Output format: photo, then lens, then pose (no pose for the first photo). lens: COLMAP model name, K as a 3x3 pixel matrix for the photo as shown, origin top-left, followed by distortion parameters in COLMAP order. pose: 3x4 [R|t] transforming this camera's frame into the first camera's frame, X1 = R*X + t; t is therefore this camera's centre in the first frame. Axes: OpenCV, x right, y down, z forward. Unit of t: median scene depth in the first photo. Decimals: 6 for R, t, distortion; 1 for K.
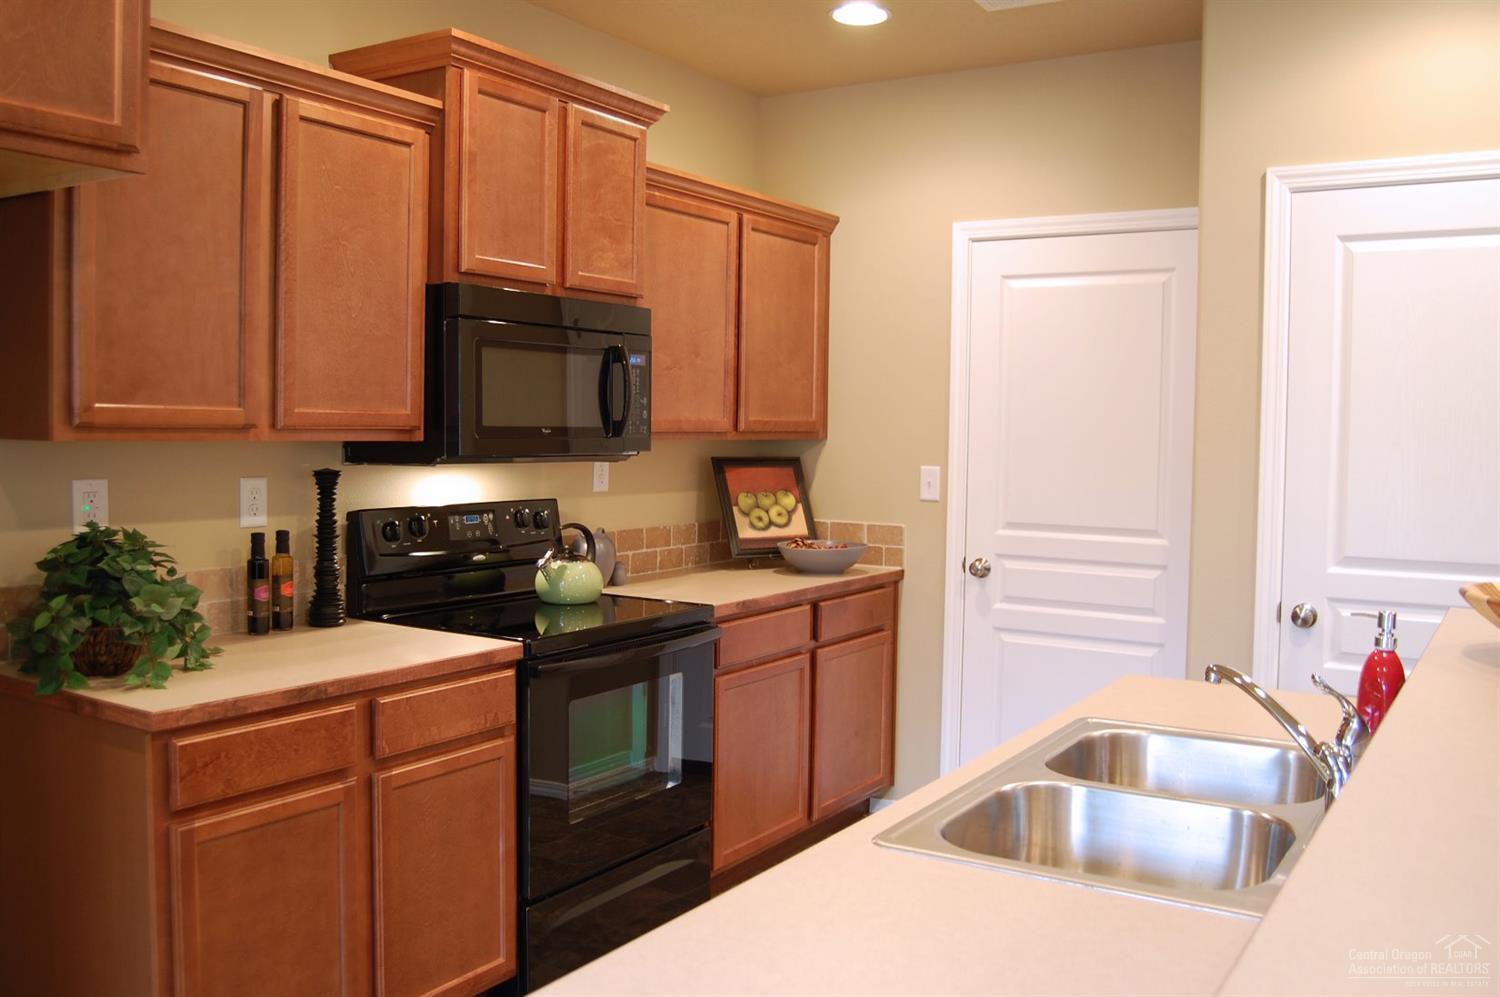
lens RADIAL K [[1295.8, 0, 750.0], [0, 1295.8, 498.5], [0, 0, 1]] dist [-0.082715, 0.008671]
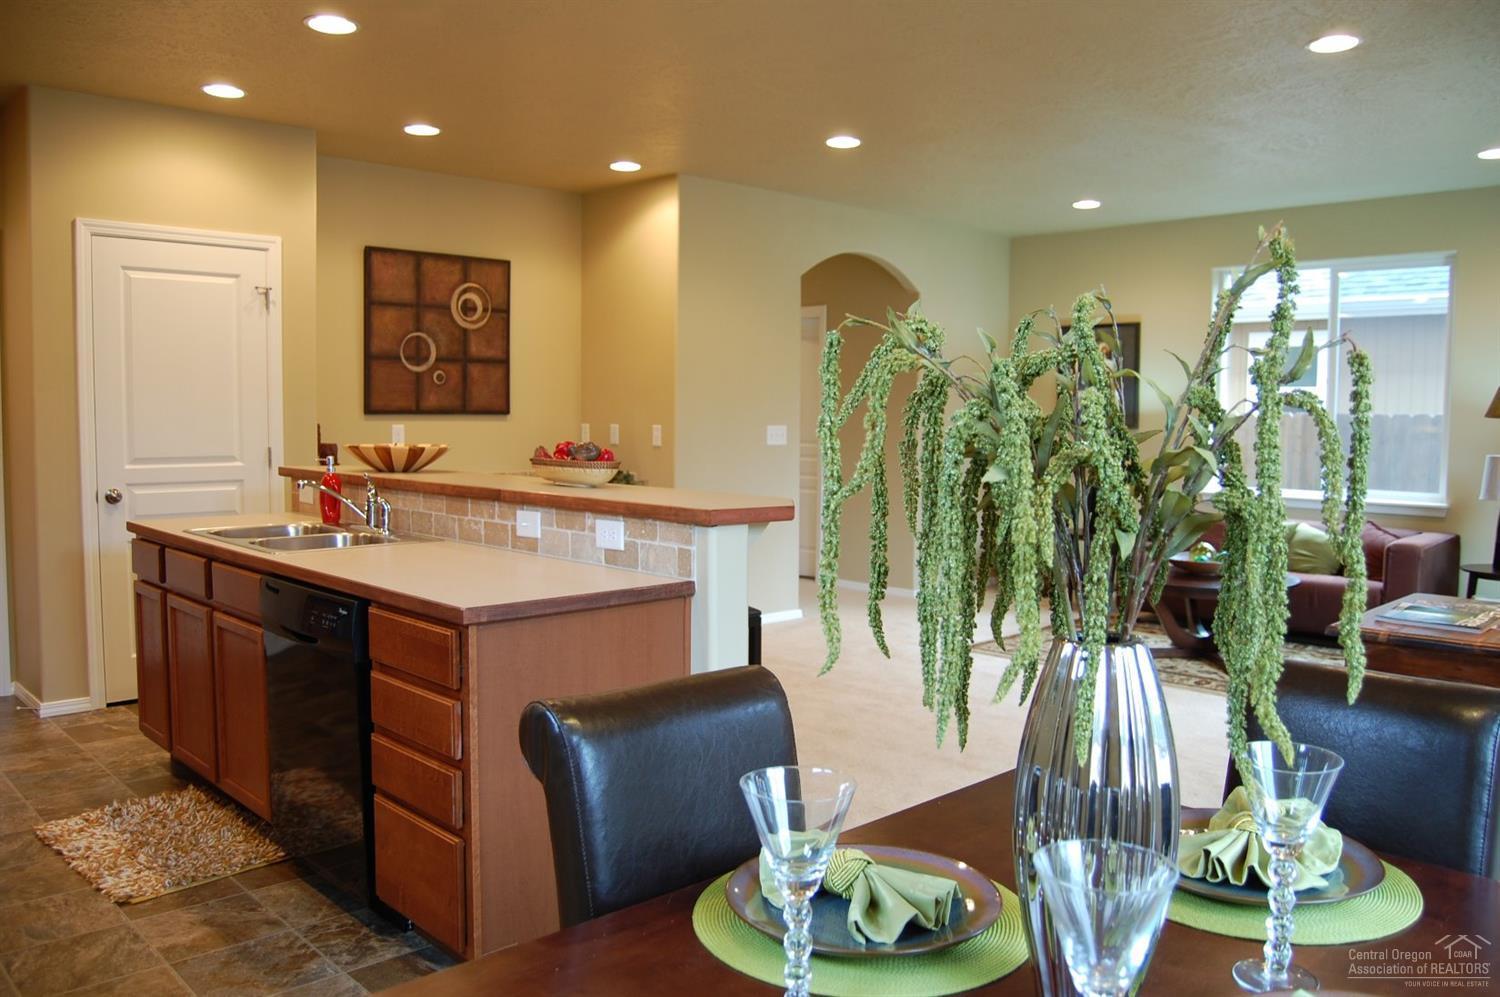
lens RADIAL K [[1165.3, 0, 750.0], [0, 1165.3, 498.5], [0, 0, 1]] dist [-0.052986, 0.001751]
pose [[0.236352, -0.084935, 0.967948, -0.819562], [0.046569, 0.996018, 0.076027, 0.021436], [-0.970551, 0.027107, 0.239366, -0.151445]]
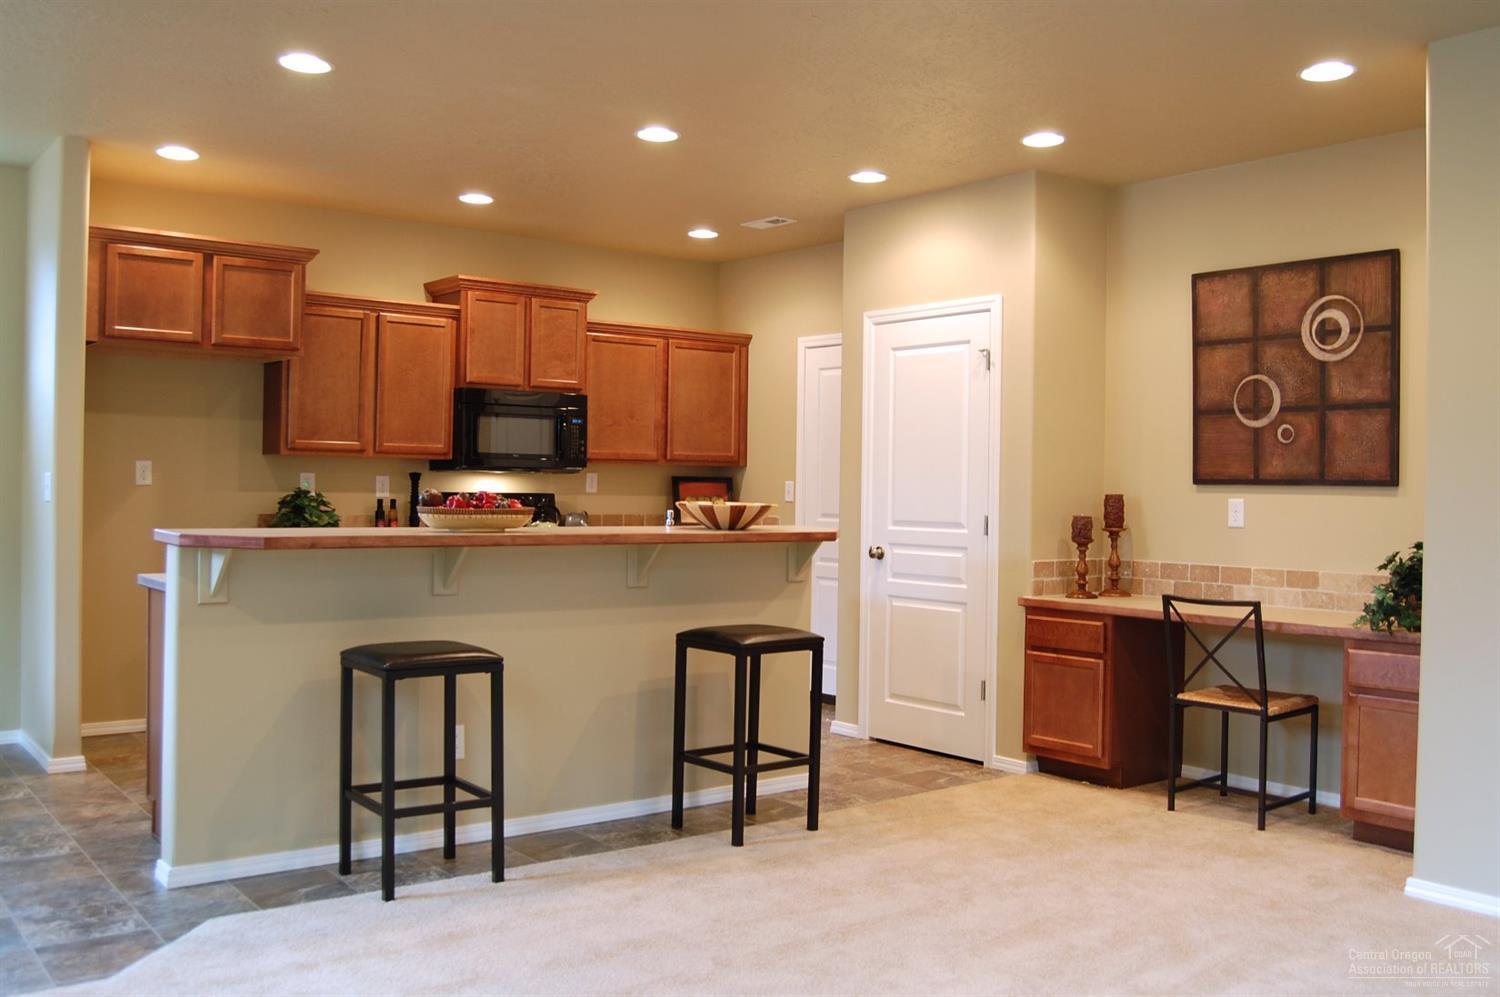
lens RADIAL K [[1378.5, 0, 750.0], [0, 1378.5, 498.5], [0, 0, 1]] dist [-0.083504, -0.004578]
pose [[0.939906, 0.004410, -0.341404, 0.961912], [-0.022358, 0.998566, -0.048652, 0.117260], [0.340700, 0.053361, 0.938656, -0.959211]]
